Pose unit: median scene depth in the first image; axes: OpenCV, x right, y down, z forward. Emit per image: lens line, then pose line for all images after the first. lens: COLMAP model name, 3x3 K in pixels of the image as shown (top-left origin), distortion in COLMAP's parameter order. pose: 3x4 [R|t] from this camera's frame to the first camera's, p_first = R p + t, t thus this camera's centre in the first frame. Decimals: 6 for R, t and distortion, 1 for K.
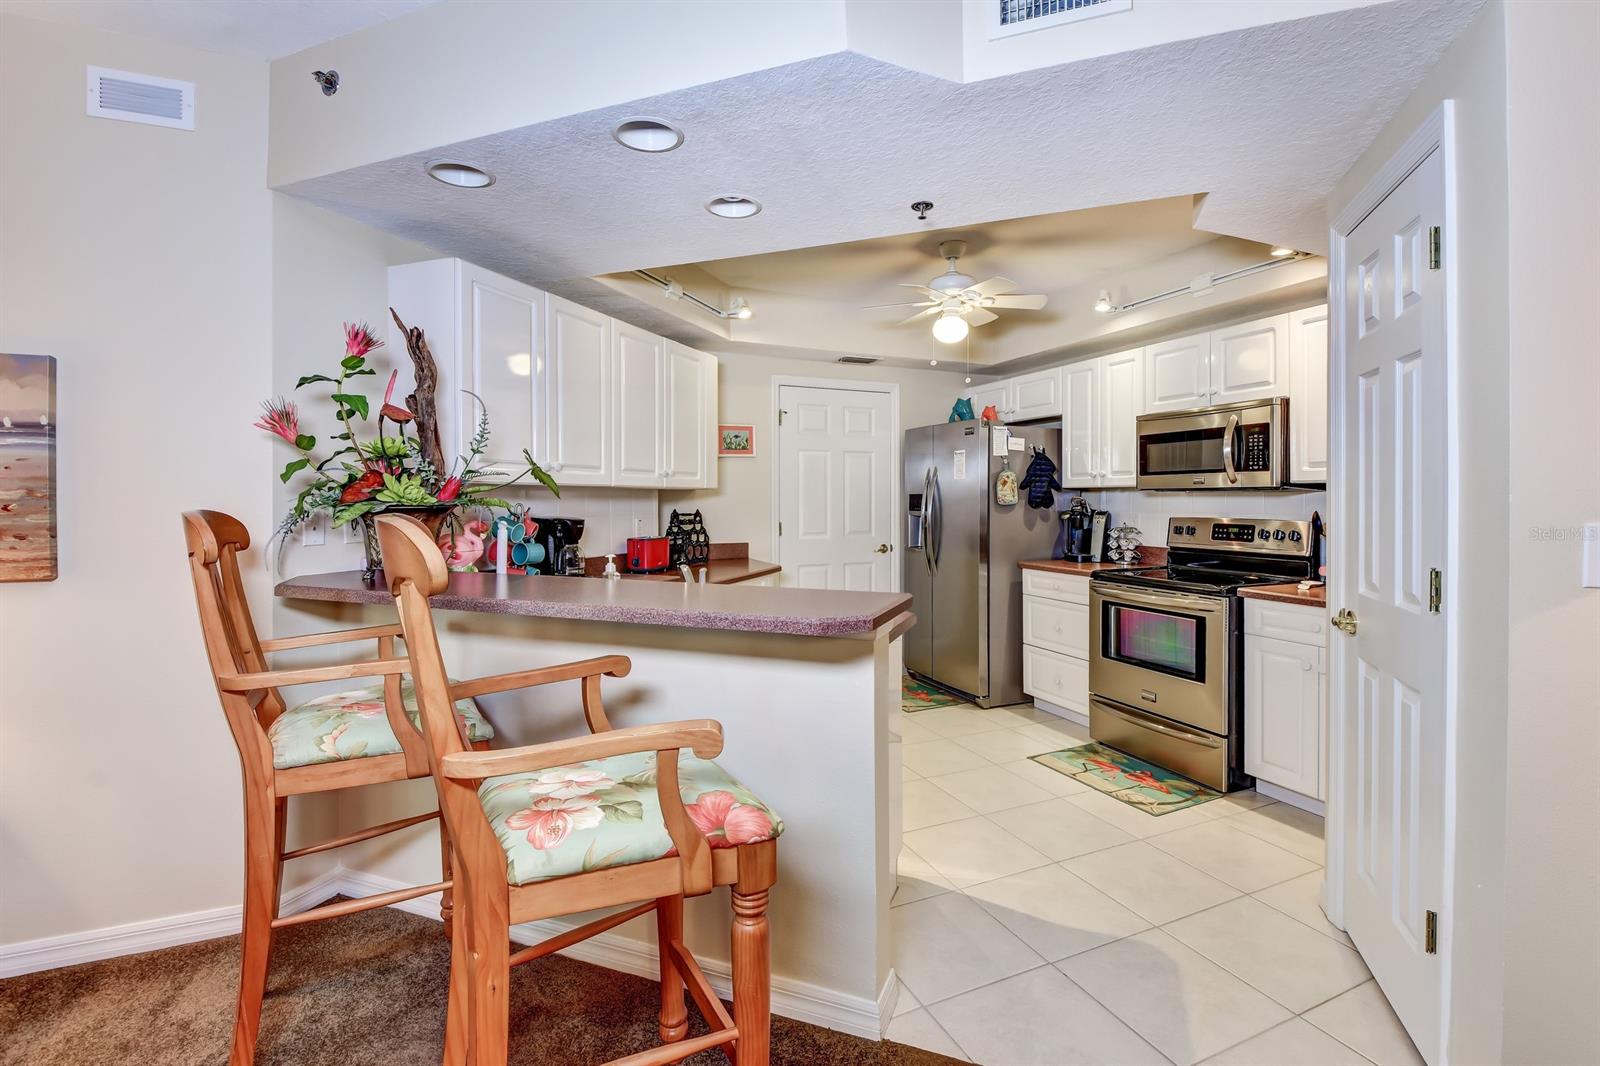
lens RADIAL K [[711.9, 0, 803.5], [0, 711.9, 504.6], [0, 0, 1]] dist [0.041586, -0.035295]
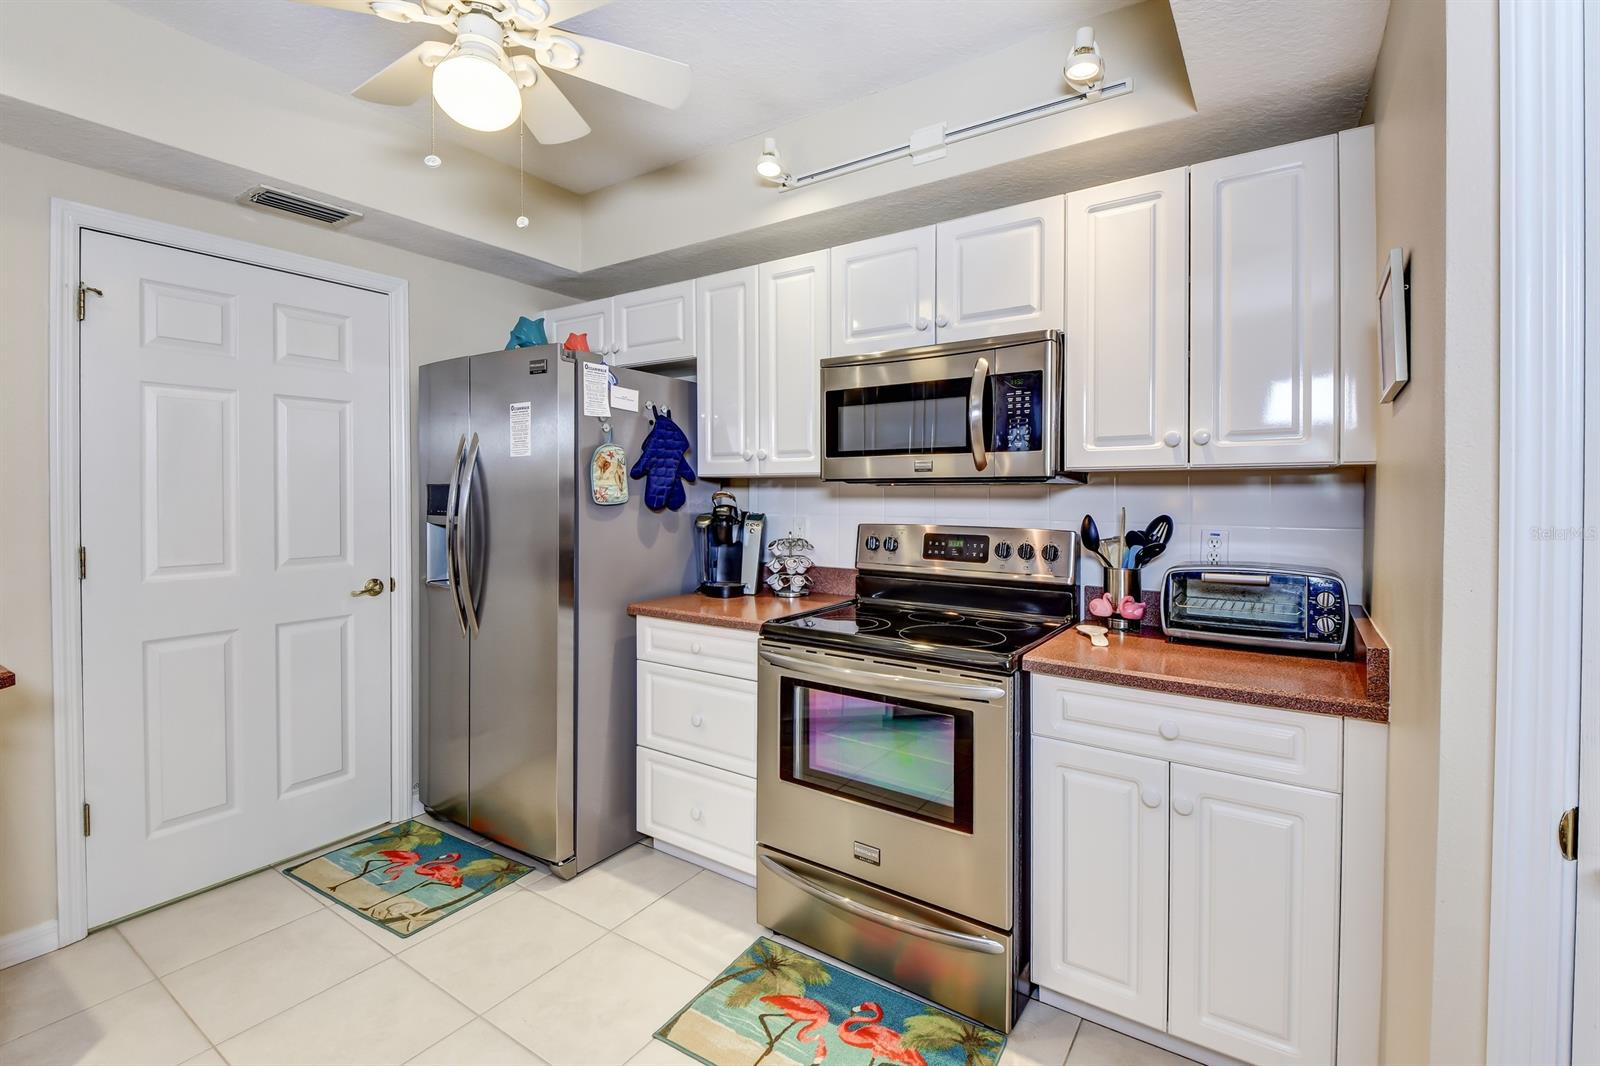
lens RADIAL K [[711.9, 0, 803.5], [0, 711.9, 504.6], [0, 0, 1]] dist [0.041586, -0.035295]
pose [[0.849158, -0.004407, 0.528120, 0.121180], [0.000007, 0.999965, 0.008332, -0.004651], [-0.528139, -0.007071, 0.849129, 0.454234]]
